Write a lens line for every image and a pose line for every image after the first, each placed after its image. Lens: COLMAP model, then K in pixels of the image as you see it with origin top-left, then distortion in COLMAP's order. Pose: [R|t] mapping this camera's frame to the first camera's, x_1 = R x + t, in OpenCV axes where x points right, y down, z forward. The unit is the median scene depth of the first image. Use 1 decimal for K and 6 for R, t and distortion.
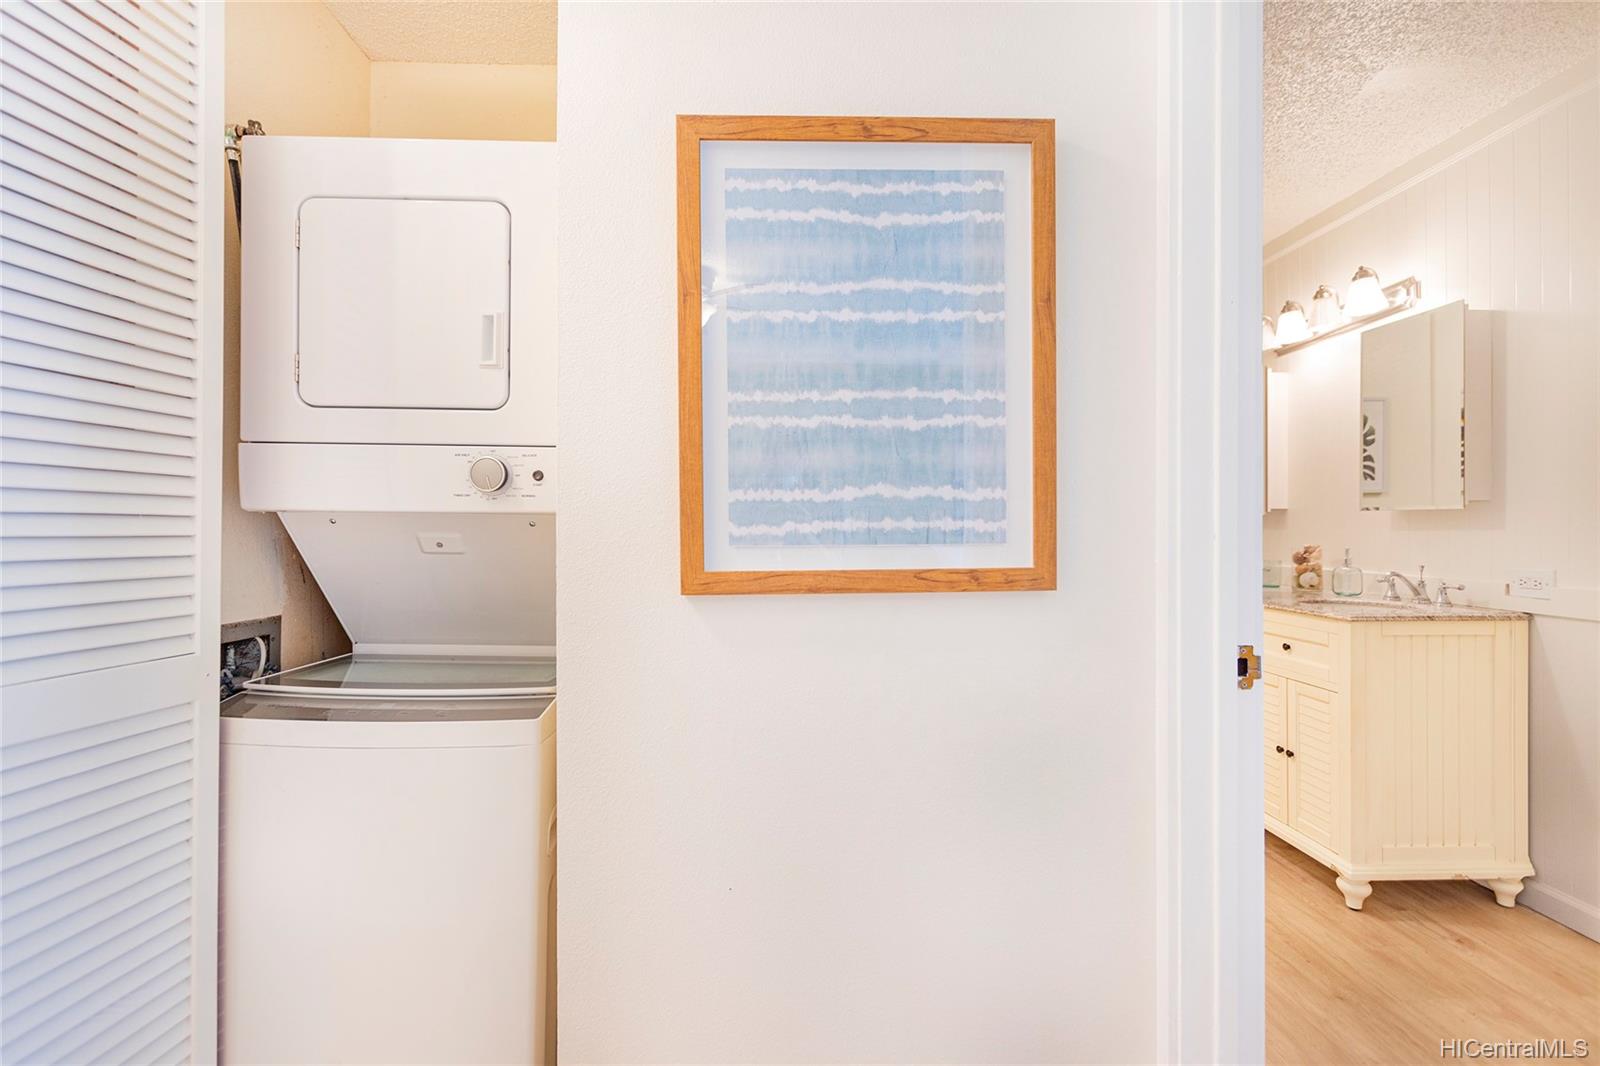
lens RADIAL K [[723.4, 0, 795.8], [0, 723.4, 530.4], [0, 0, 1]] dist [0.011660, -0.005690]
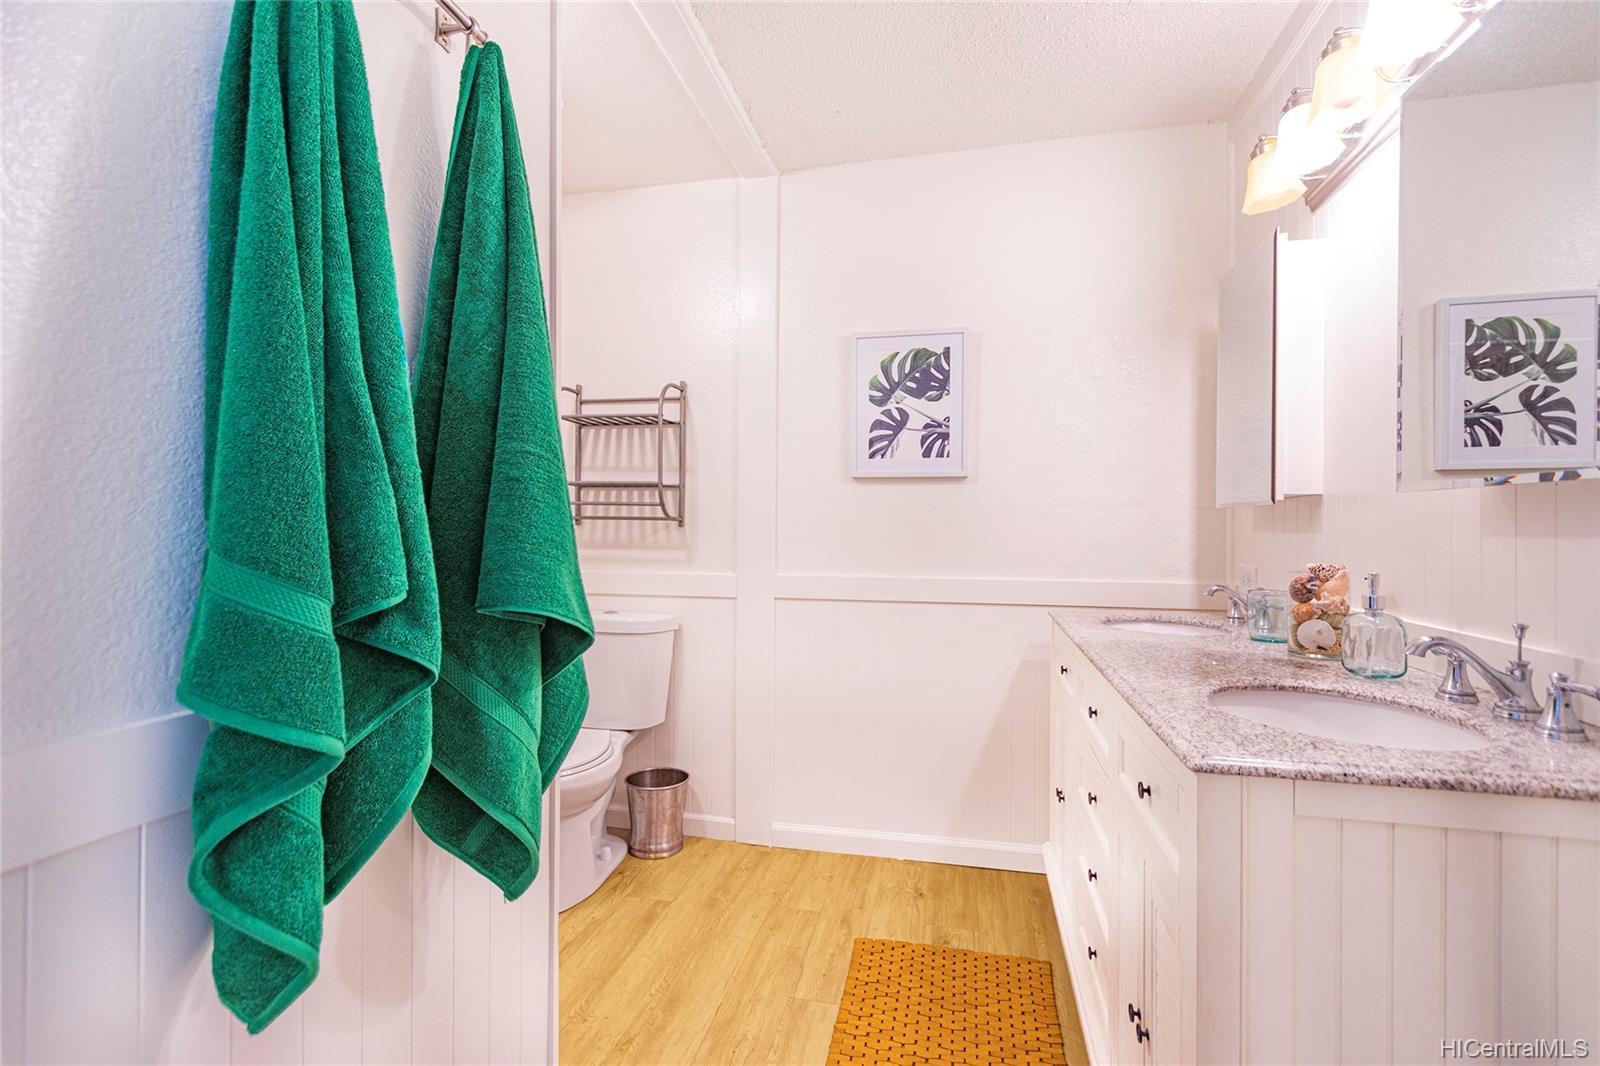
lens RADIAL K [[721.2, 0, 800.0], [0, 721.2, 533.0], [0, 0, 1]] dist [0.004528, 0.001054]
pose [[0.970063, 0.005232, -0.242797, 0.481499], [-0.004469, 0.999983, 0.003692, -0.001689], [0.242812, -0.002496, 0.970070, 0.434019]]
